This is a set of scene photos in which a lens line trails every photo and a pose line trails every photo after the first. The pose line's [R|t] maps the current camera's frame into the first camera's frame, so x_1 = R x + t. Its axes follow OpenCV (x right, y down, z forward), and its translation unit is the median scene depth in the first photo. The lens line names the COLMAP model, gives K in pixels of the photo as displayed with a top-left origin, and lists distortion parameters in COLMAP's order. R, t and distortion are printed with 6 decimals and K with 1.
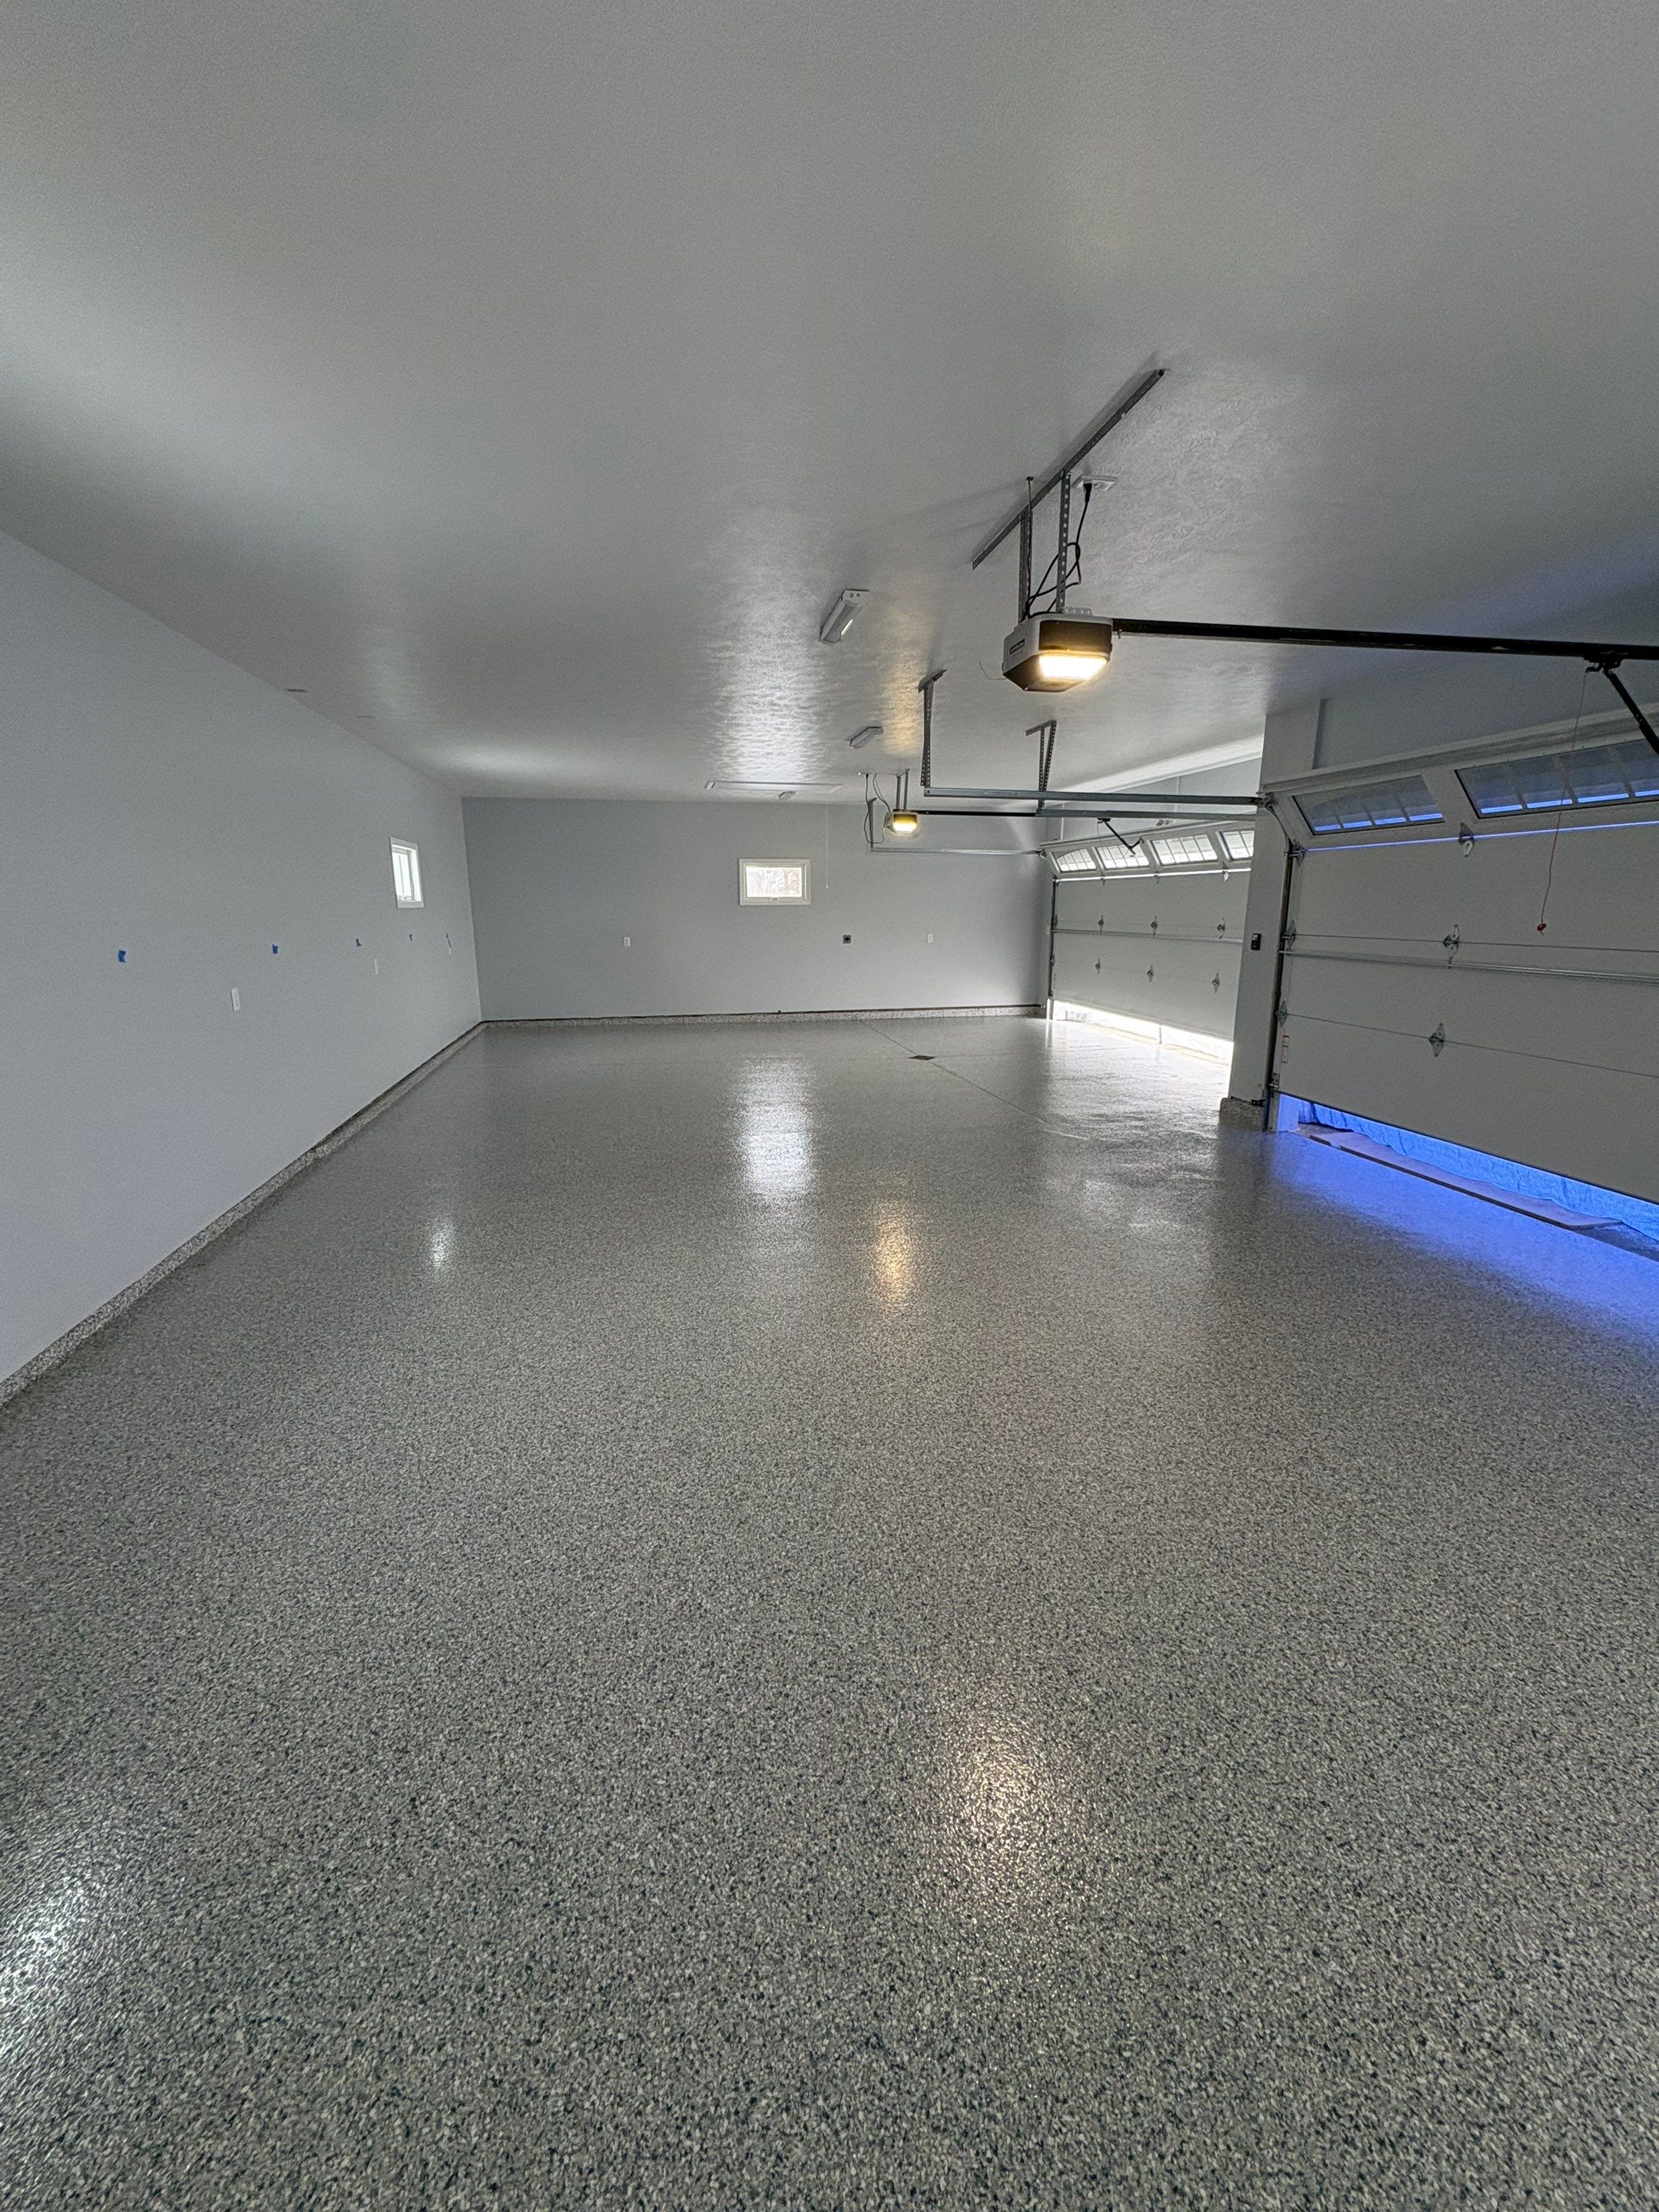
lens RADIAL K [[883.4, 0, 829.5], [0, 883.4, 1106.0], [0, 0, 1]] dist [0.000927, -0.000208]
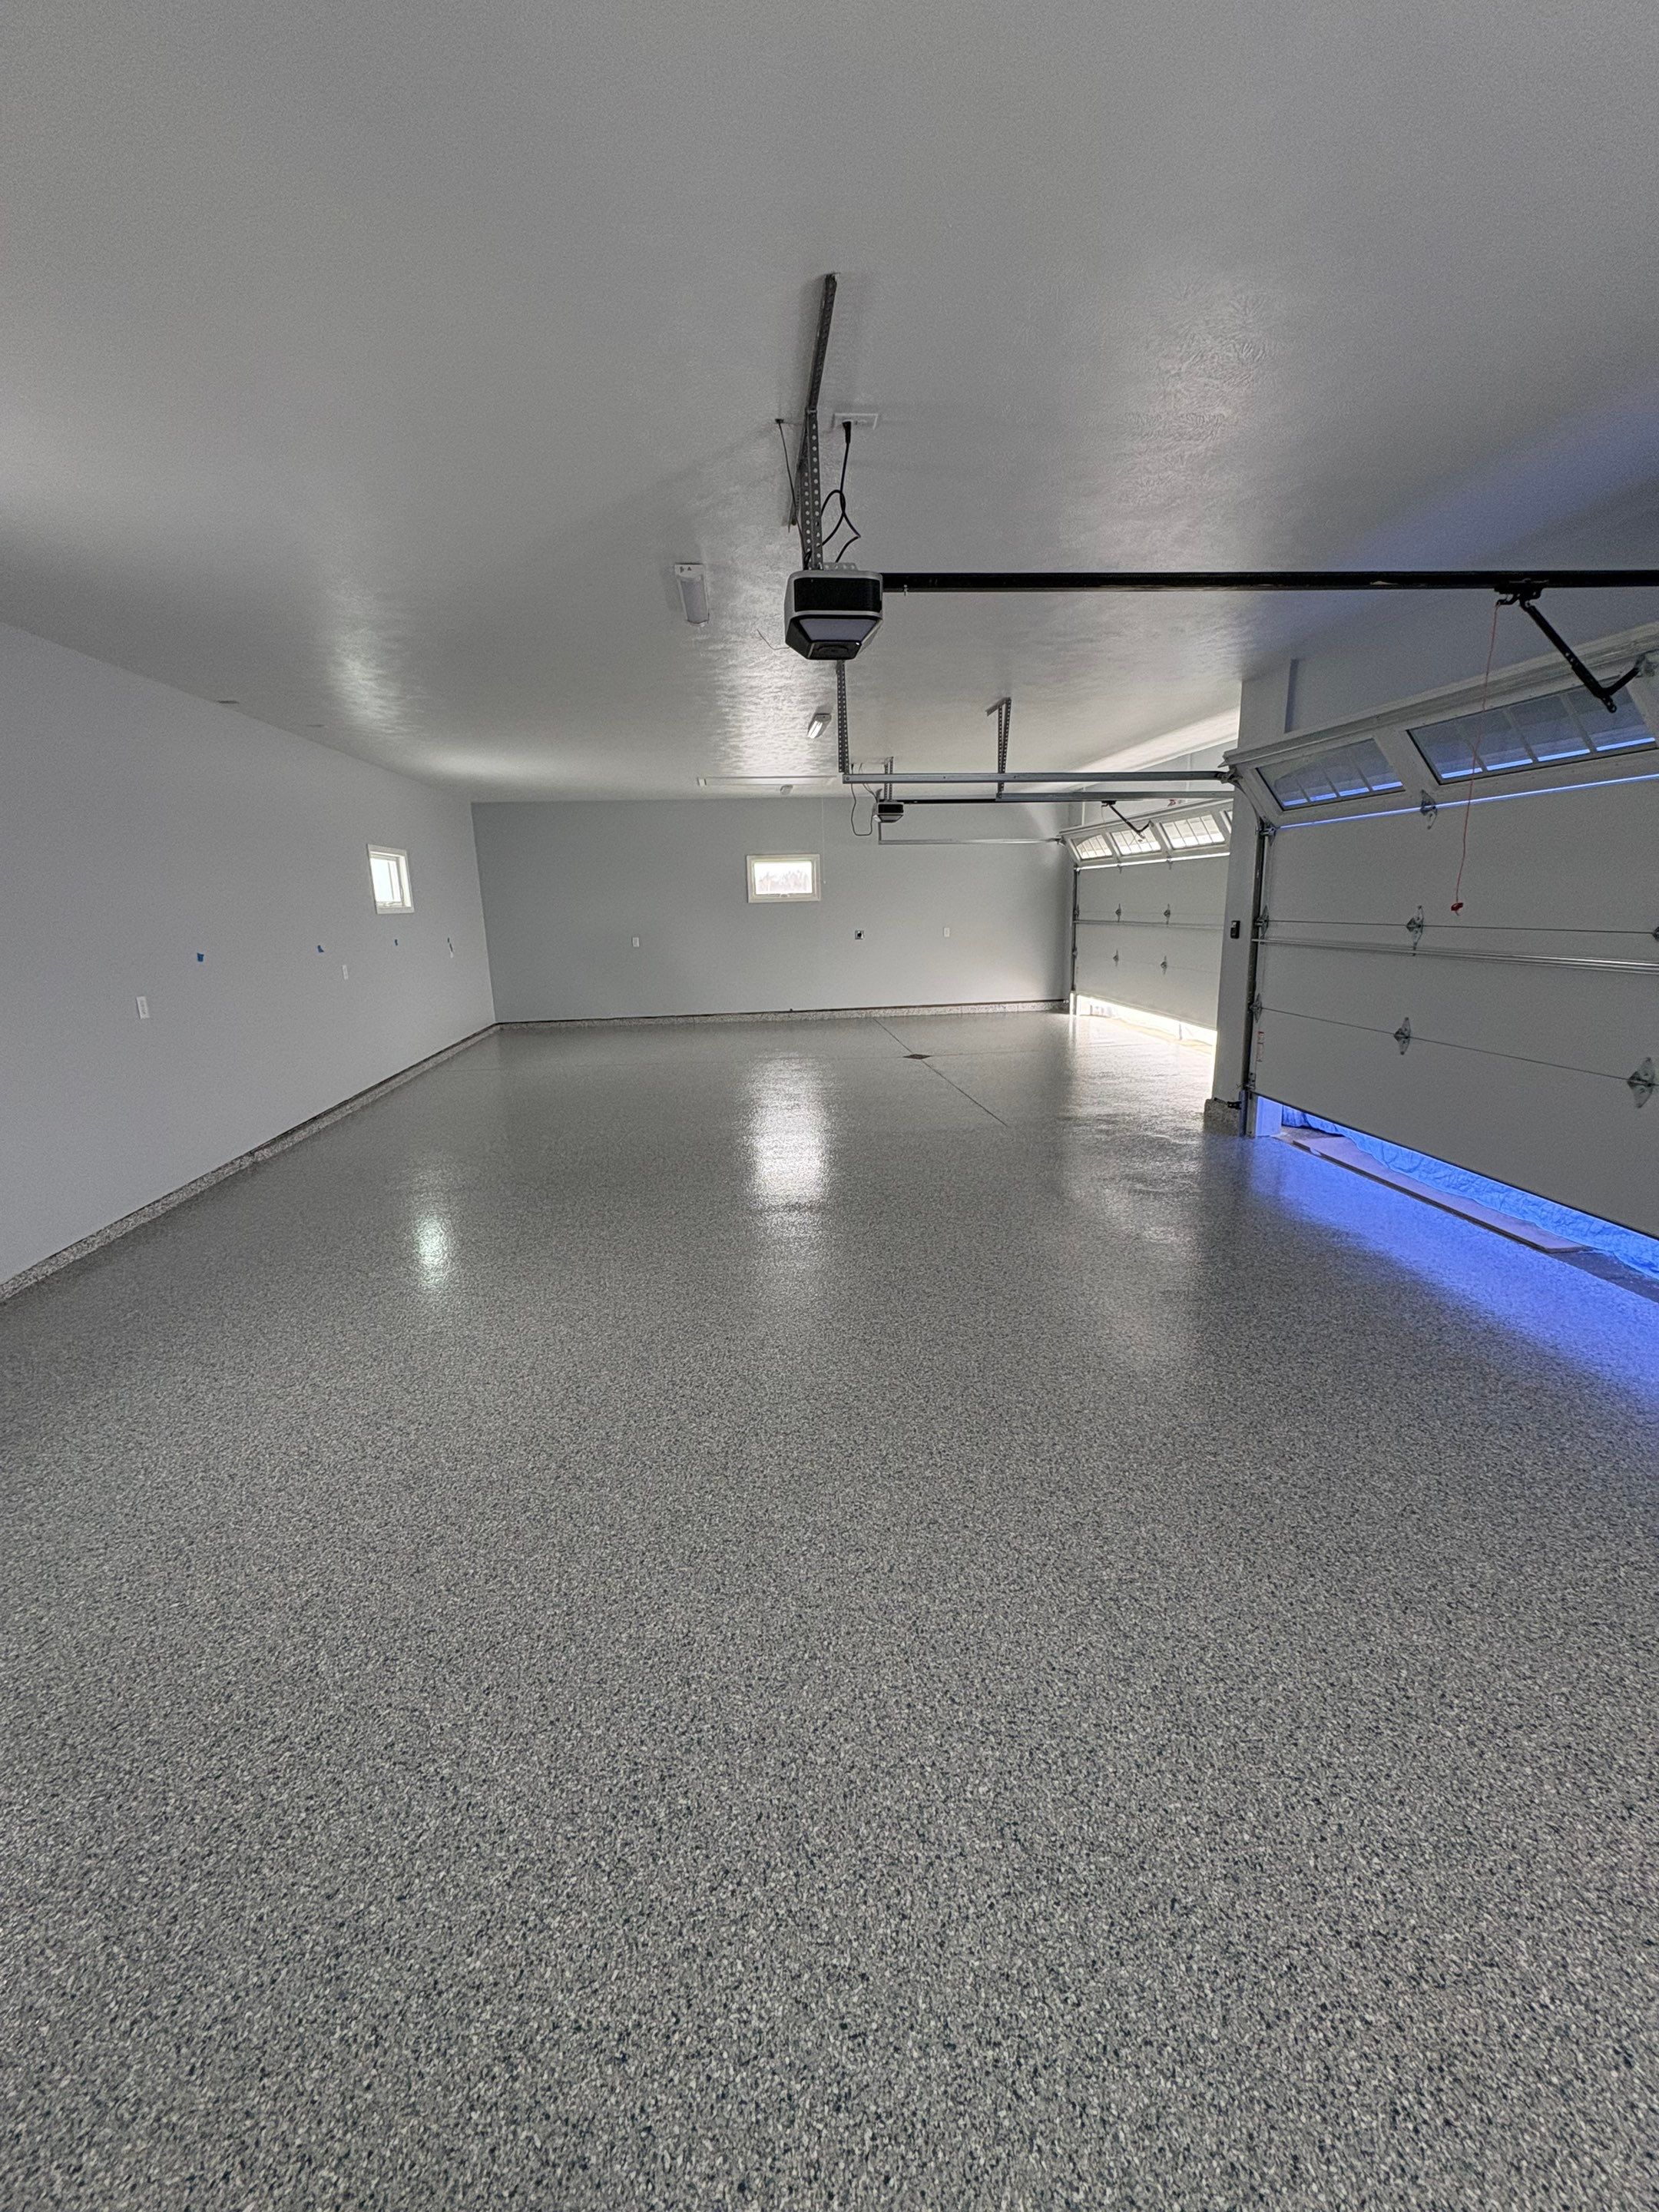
lens RADIAL K [[883.4, 0, 829.5], [0, 883.4, 1106.0], [0, 0, 1]] dist [0.000927, -0.000208]
pose [[0.995201, -0.001436, -0.097838, 0.150210], [0.001832, 0.999990, 0.003956, -0.006787], [0.097831, -0.004117, 0.995194, 0.043956]]
